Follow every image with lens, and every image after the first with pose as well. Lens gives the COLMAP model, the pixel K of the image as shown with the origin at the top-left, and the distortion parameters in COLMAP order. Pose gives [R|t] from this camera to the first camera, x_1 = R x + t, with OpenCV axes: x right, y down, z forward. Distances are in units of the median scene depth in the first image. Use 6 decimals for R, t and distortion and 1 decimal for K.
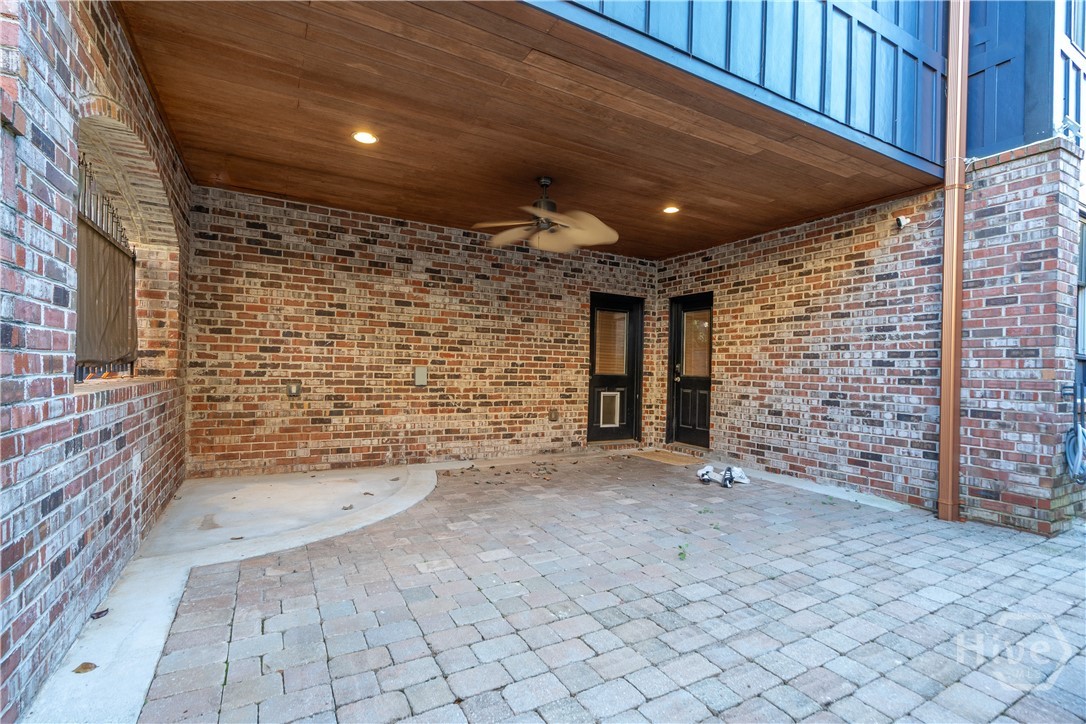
lens RADIAL K [[494.1, 0, 536.1], [0, 494.1, 368.1], [0, 0, 1]] dist [-0.006667, 0.006677]
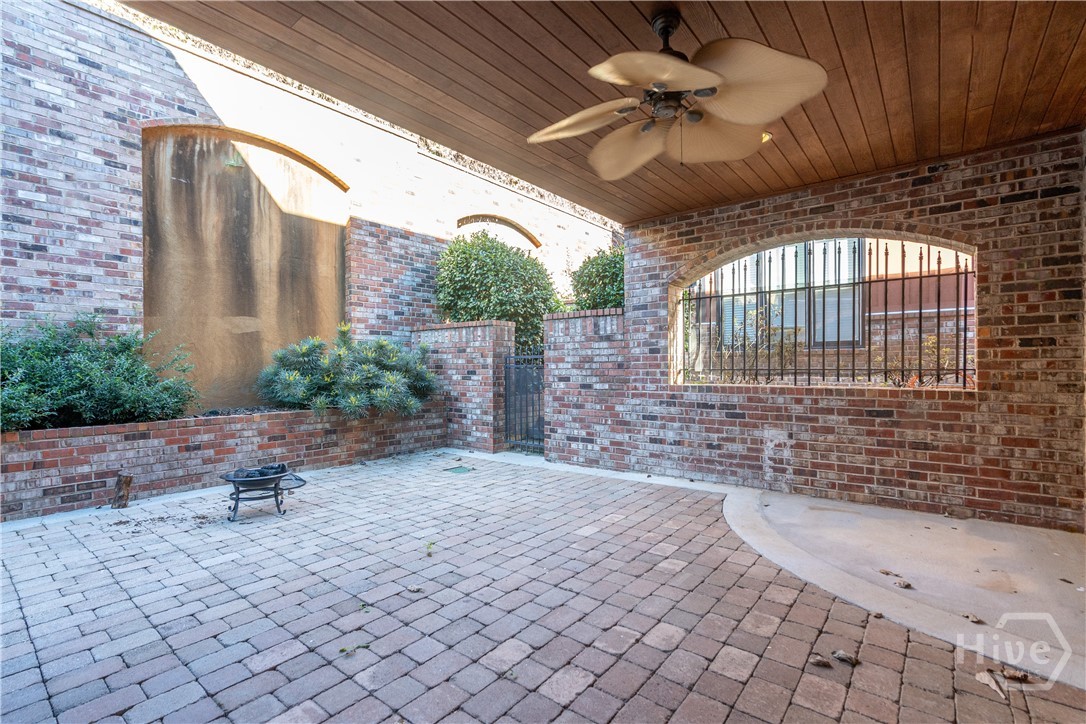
lens RADIAL K [[494.1, 0, 536.1], [0, 494.1, 368.1], [0, 0, 1]] dist [-0.006667, 0.006677]
pose [[-0.927742, -0.015349, -0.372907, 0.292061], [-0.015659, 0.999875, -0.002199, -0.006727], [0.372894, 0.003799, -0.927866, 1.244144]]
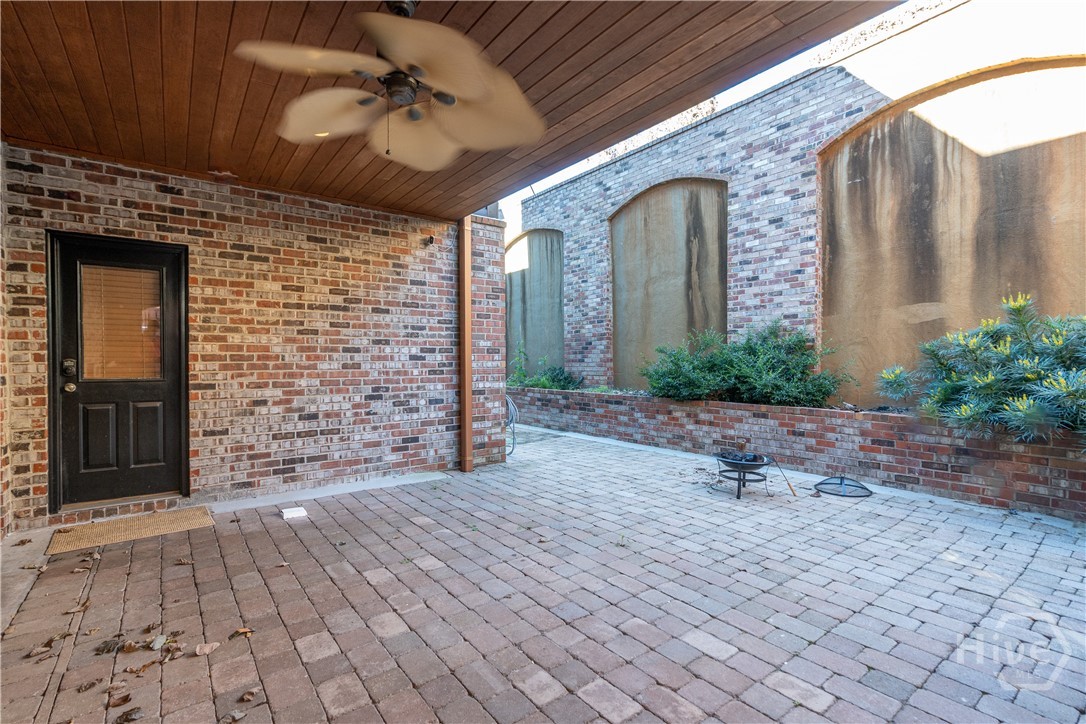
lens RADIAL K [[494.1, 0, 536.1], [0, 494.1, 368.1], [0, 0, 1]] dist [-0.006667, 0.006677]
pose [[-0.142754, -0.036569, 0.989082, -0.440239], [0.000062, 0.999317, 0.036957, -0.025444], [-0.989758, 0.005337, -0.142655, 0.810756]]
